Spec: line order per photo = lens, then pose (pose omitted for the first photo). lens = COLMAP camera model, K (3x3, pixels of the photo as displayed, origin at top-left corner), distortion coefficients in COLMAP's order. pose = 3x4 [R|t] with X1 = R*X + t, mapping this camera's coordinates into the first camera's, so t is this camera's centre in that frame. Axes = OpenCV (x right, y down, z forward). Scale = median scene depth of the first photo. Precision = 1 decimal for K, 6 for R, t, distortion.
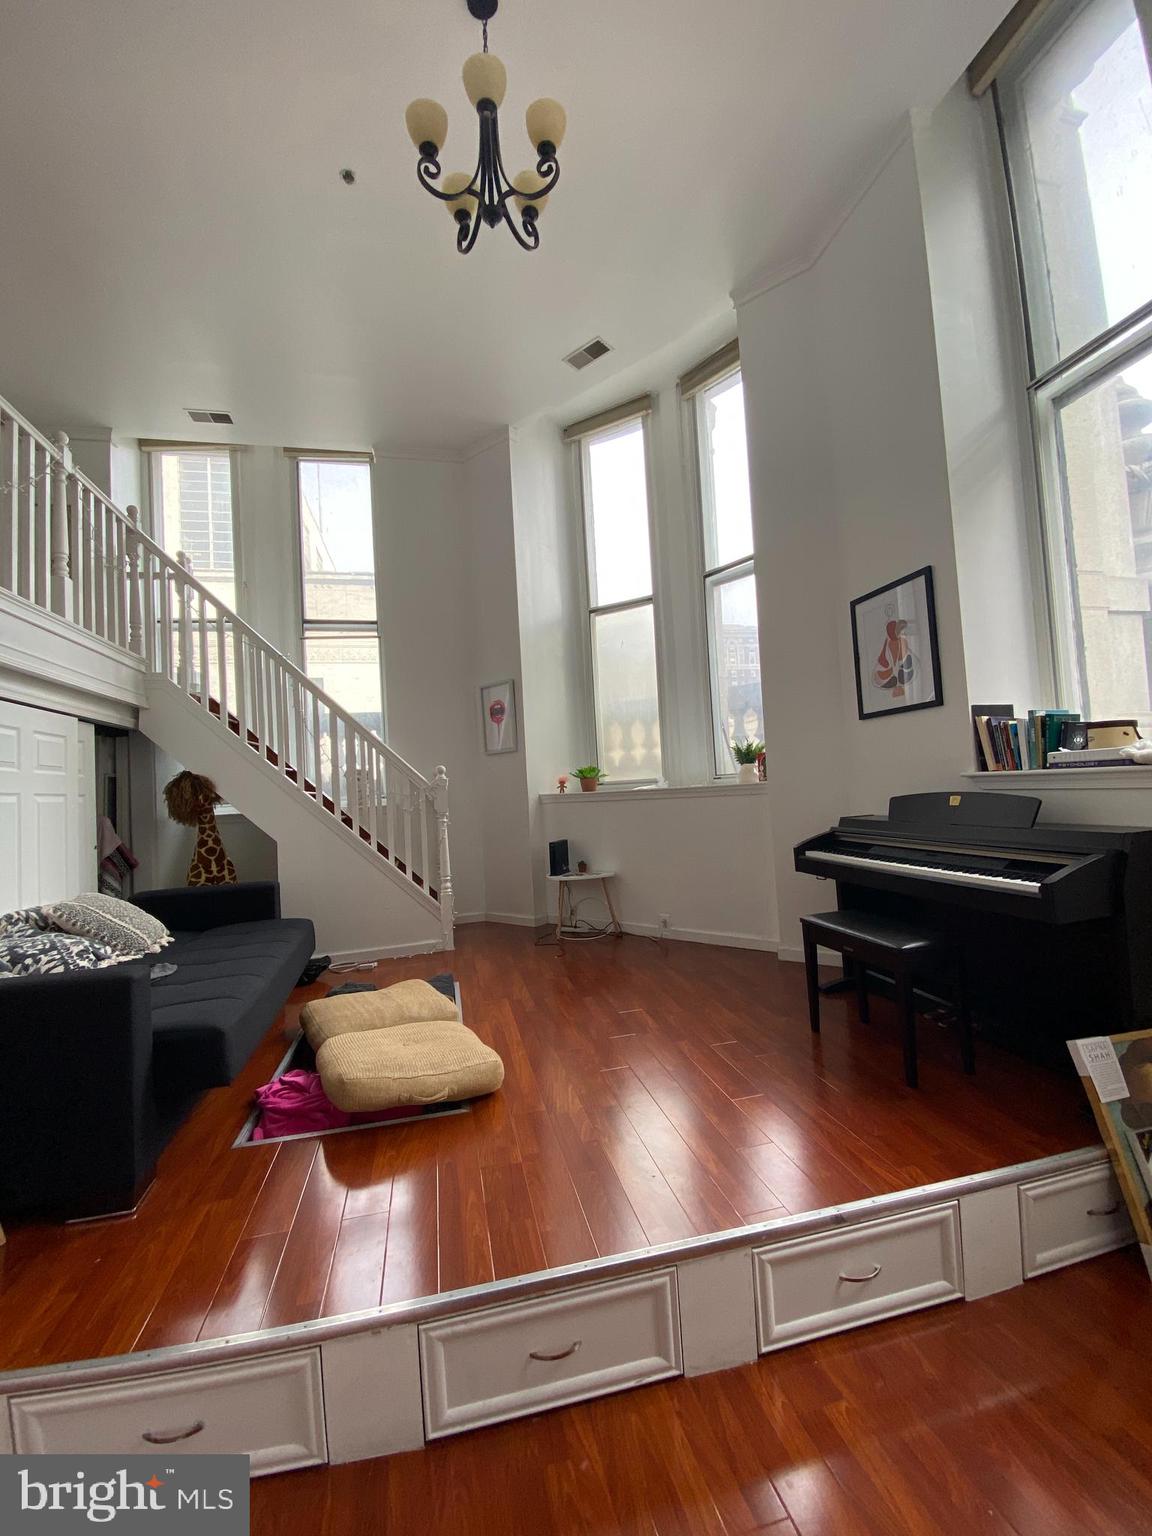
lens RADIAL K [[627.3, 0, 576.0], [0, 627.3, 768.0], [0, 0, 1]] dist [0.013926, -0.017428]
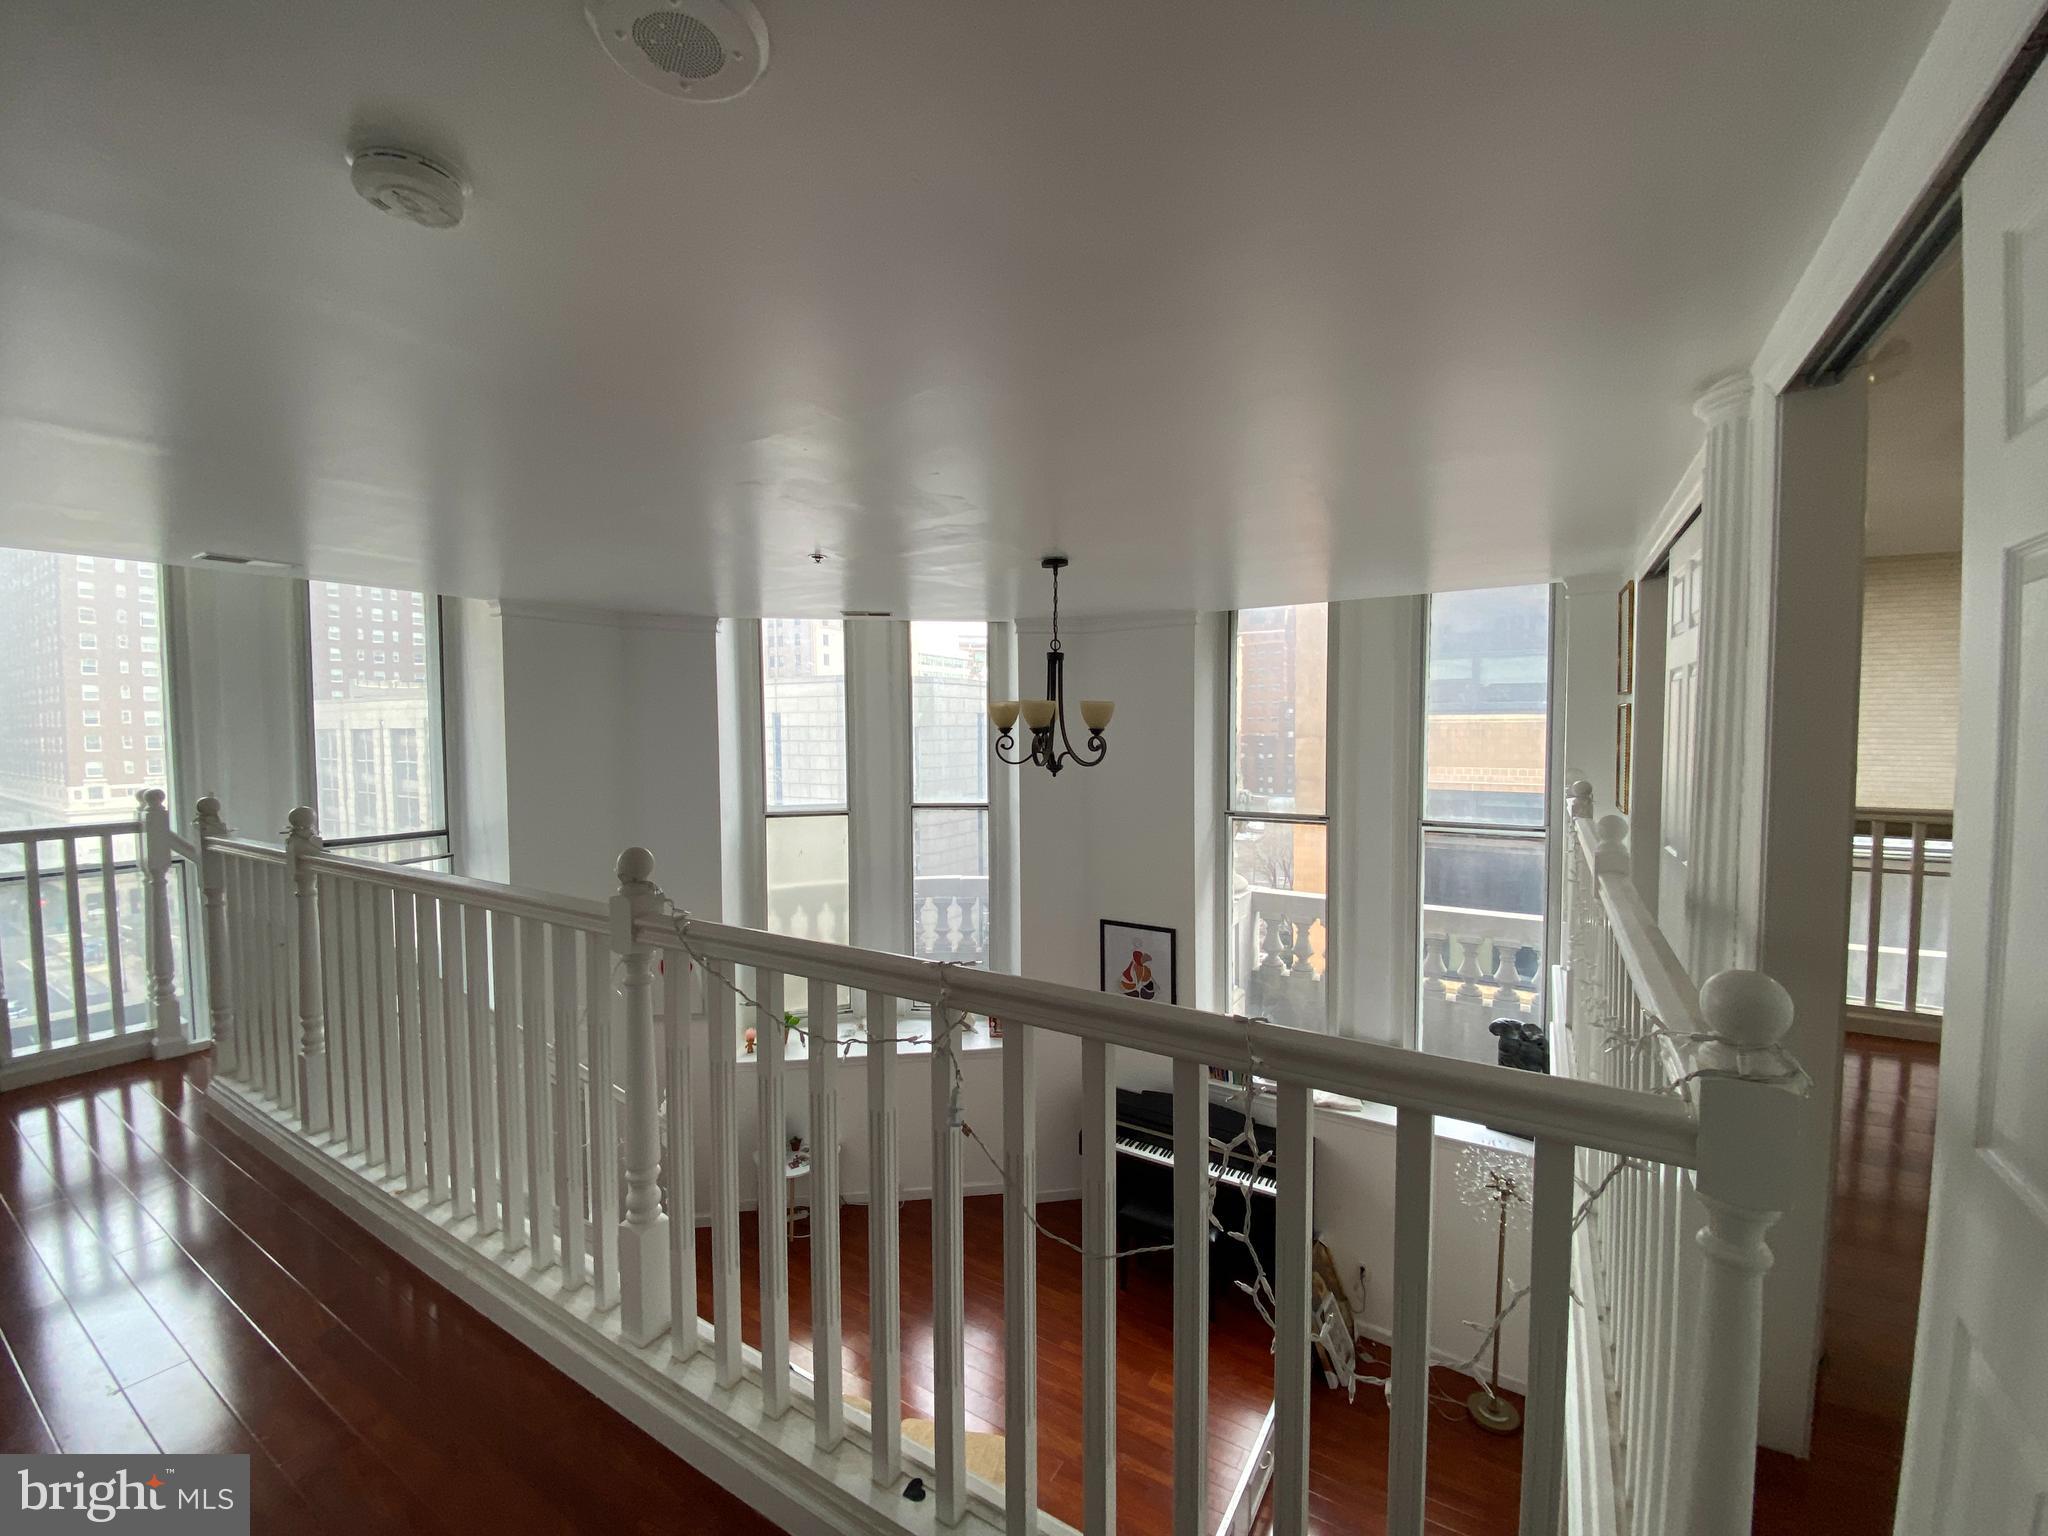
lens RADIAL K [[823.3, 0, 1016.7], [0, 823.3, 770.5], [0, 0, 1]] dist [0.041909, -0.034259]
pose [[0.697028, 0.016534, 0.716854, -1.089326], [-0.063566, 0.997223, 0.038808, -0.755391], [-0.714221, -0.072618, 0.696143, -0.037904]]
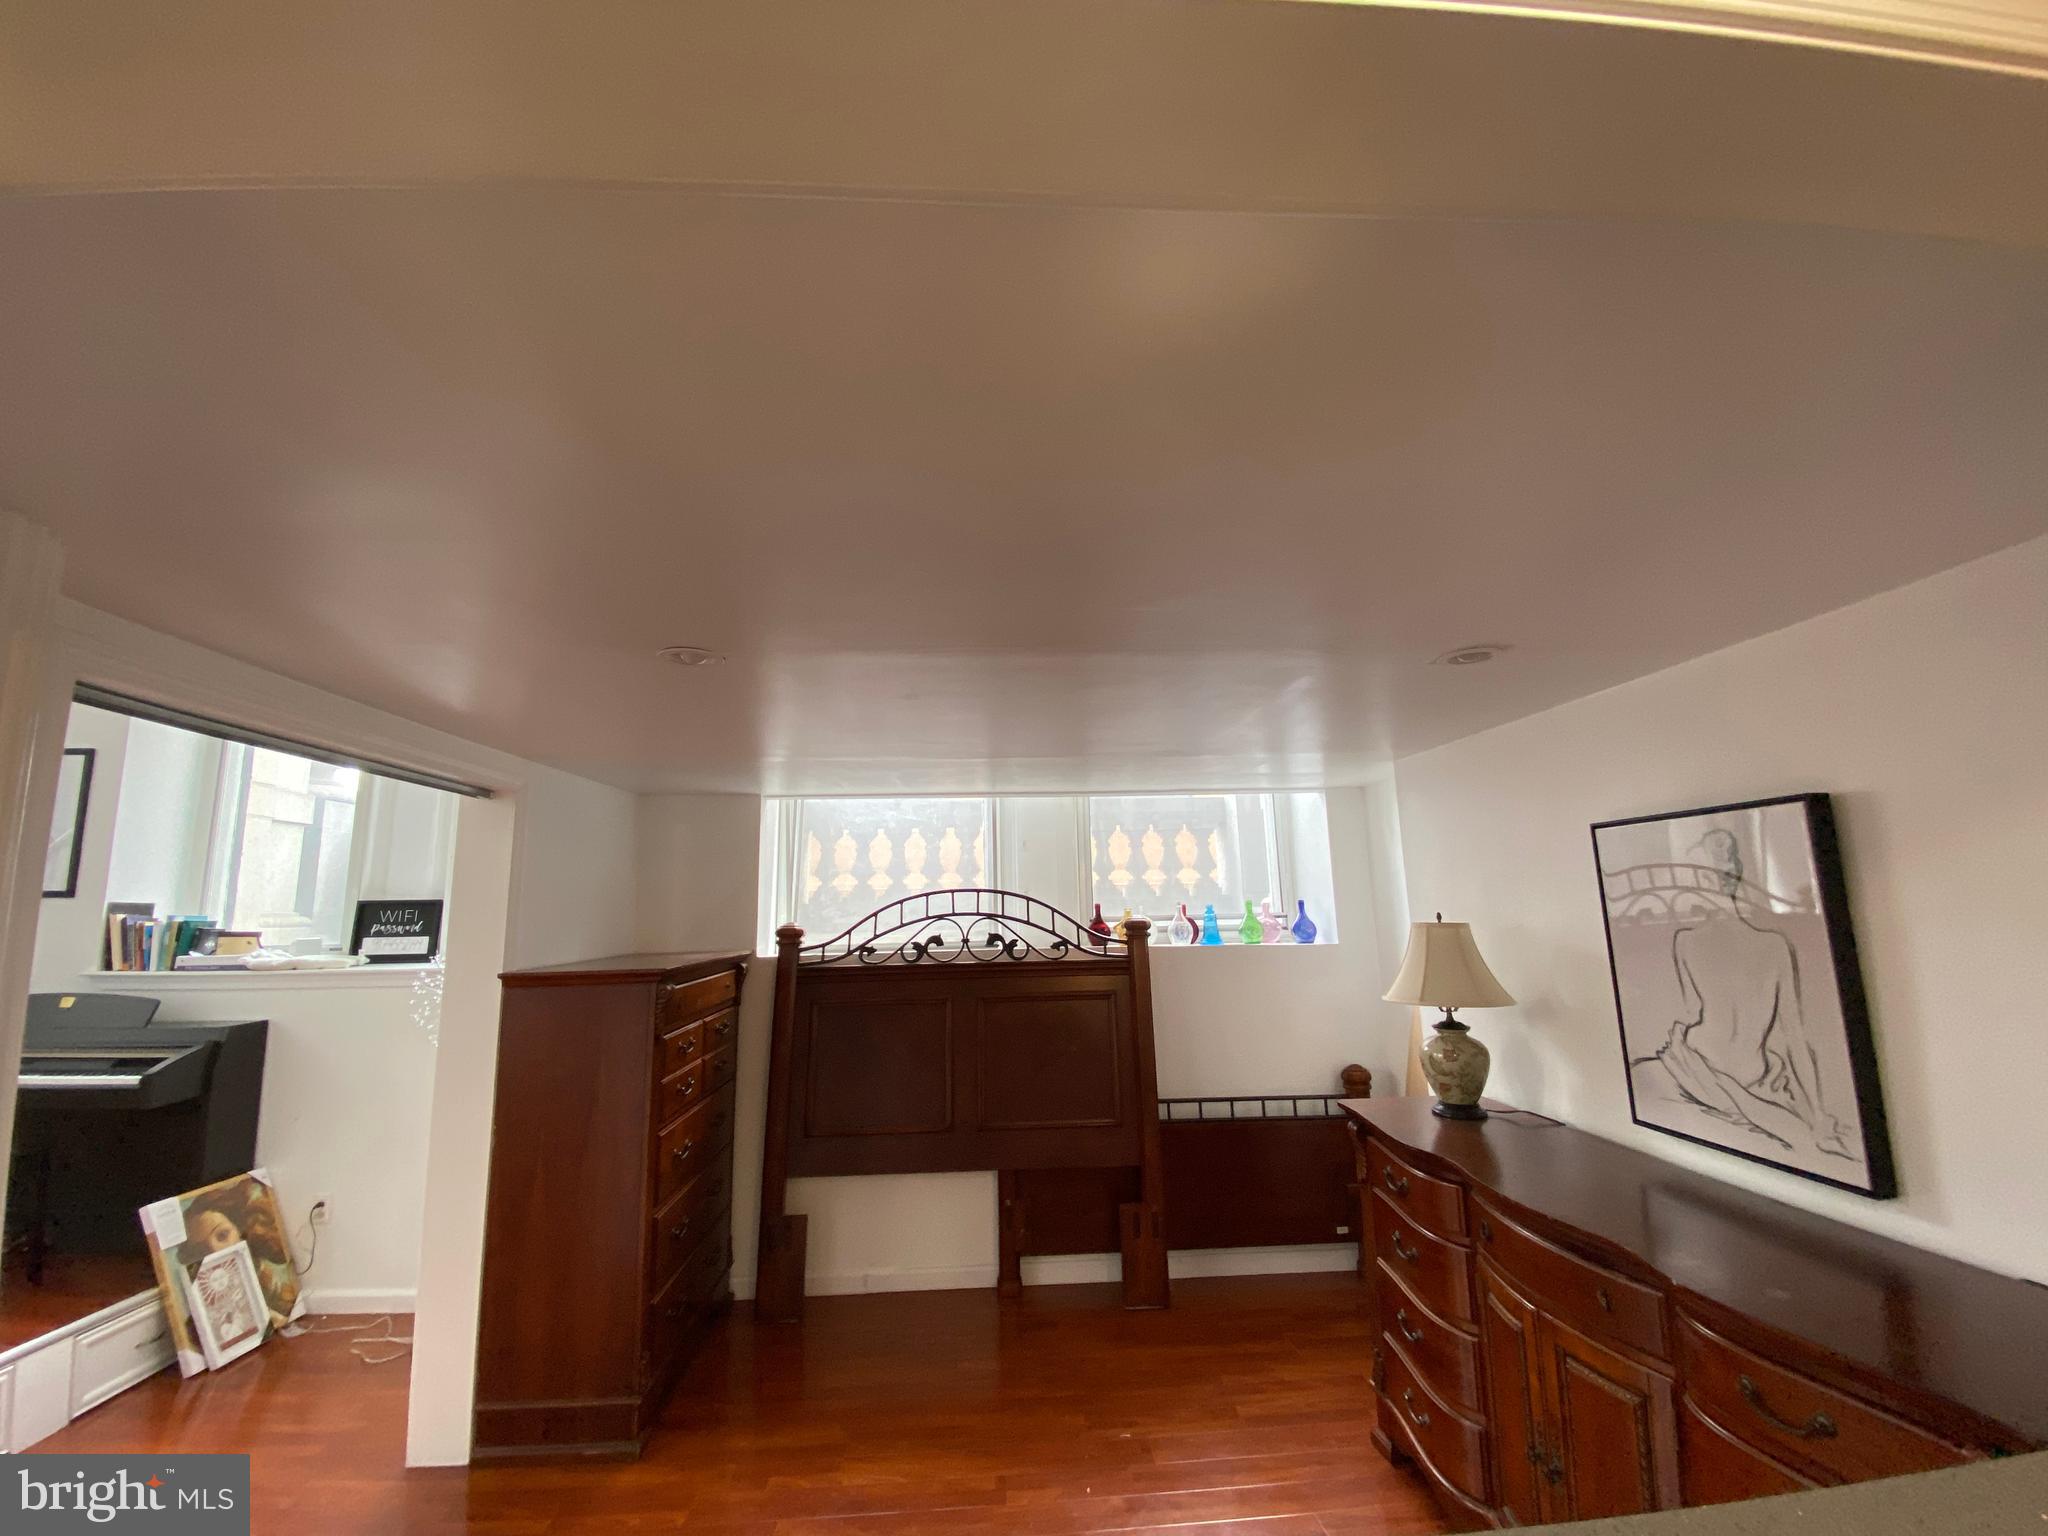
lens RADIAL K [[836.4, 0, 1023.9], [0, 836.4, 762.6], [0, 0, 1]] dist [0.013926, -0.017428]
pose [[0.163739, 0.216706, 0.962407, -0.424905], [-0.027889, 0.976201, -0.215067, -0.071747], [-0.986109, 0.008374, 0.165886, -0.620657]]
